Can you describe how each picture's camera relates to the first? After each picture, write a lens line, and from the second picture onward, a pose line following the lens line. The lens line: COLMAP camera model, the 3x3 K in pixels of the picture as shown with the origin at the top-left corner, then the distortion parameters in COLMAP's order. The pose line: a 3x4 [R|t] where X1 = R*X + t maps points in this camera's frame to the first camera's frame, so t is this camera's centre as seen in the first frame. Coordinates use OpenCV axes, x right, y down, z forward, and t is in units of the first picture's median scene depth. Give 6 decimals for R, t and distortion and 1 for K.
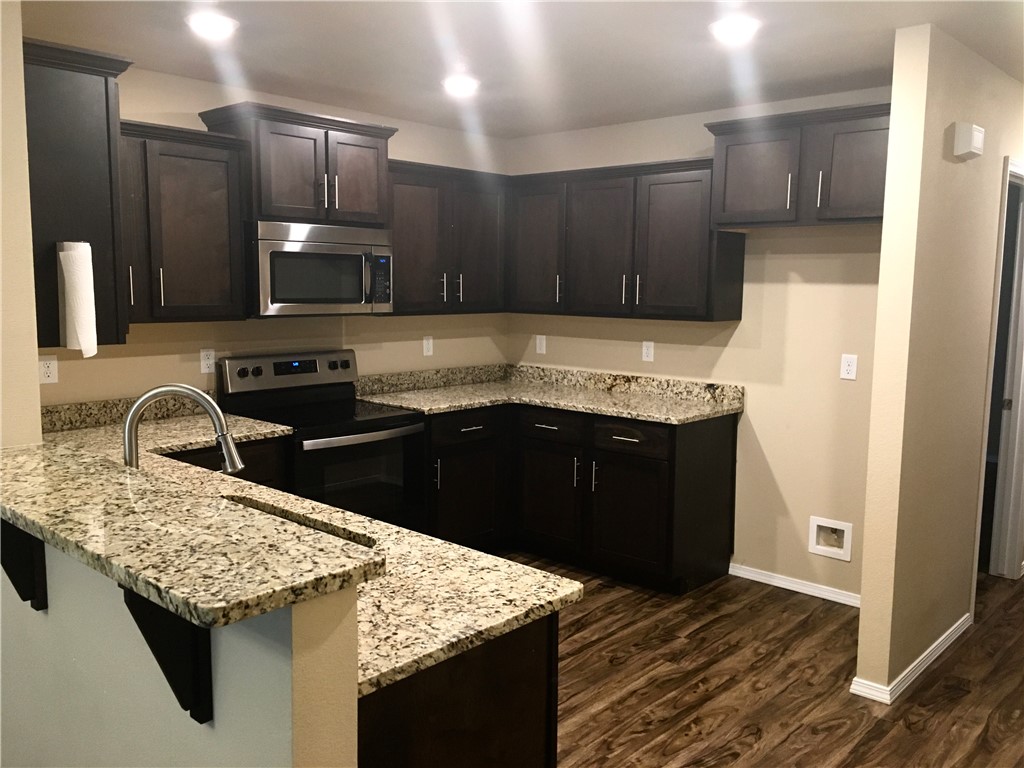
lens RADIAL K [[870.8, 0, 513.9], [0, 870.8, 389.8], [0, 0, 1]] dist [0.066854, -0.026282]
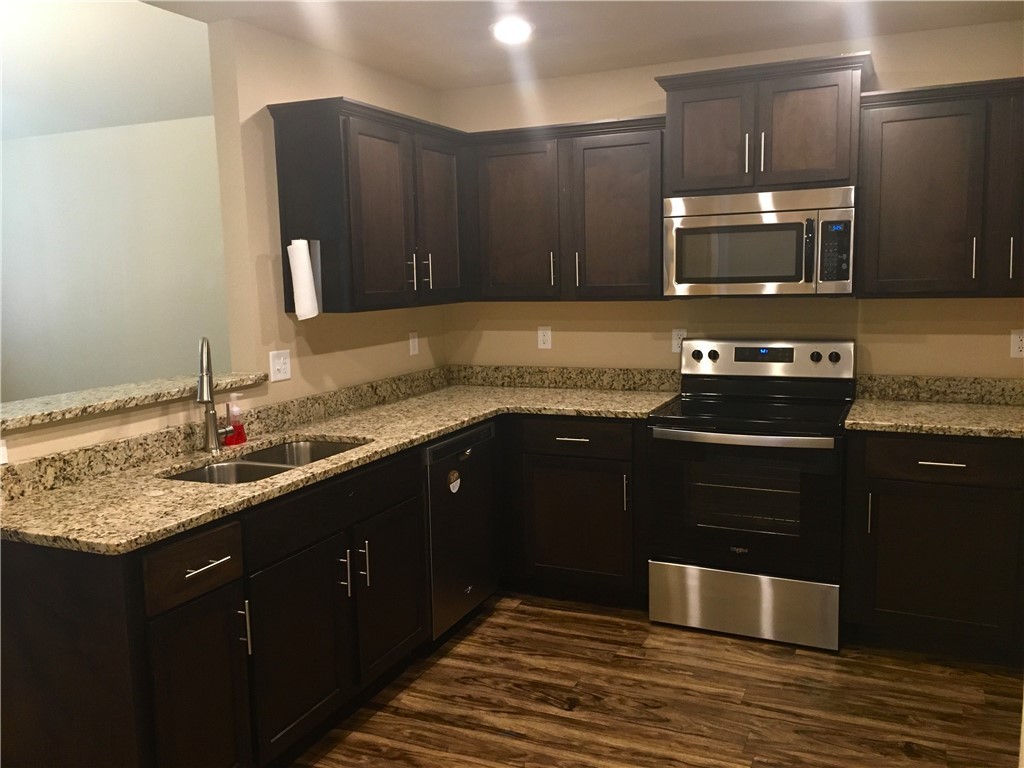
lens RADIAL K [[870.8, 0, 513.5], [0, 870.8, 376.5], [0, 0, 1]] dist [0.066854, -0.026282]
pose [[0.287348, 0.094708, -0.953133, 0.612481], [-0.095533, 0.992971, 0.069866, -0.048178], [0.953050, 0.070980, 0.294376, 0.571815]]
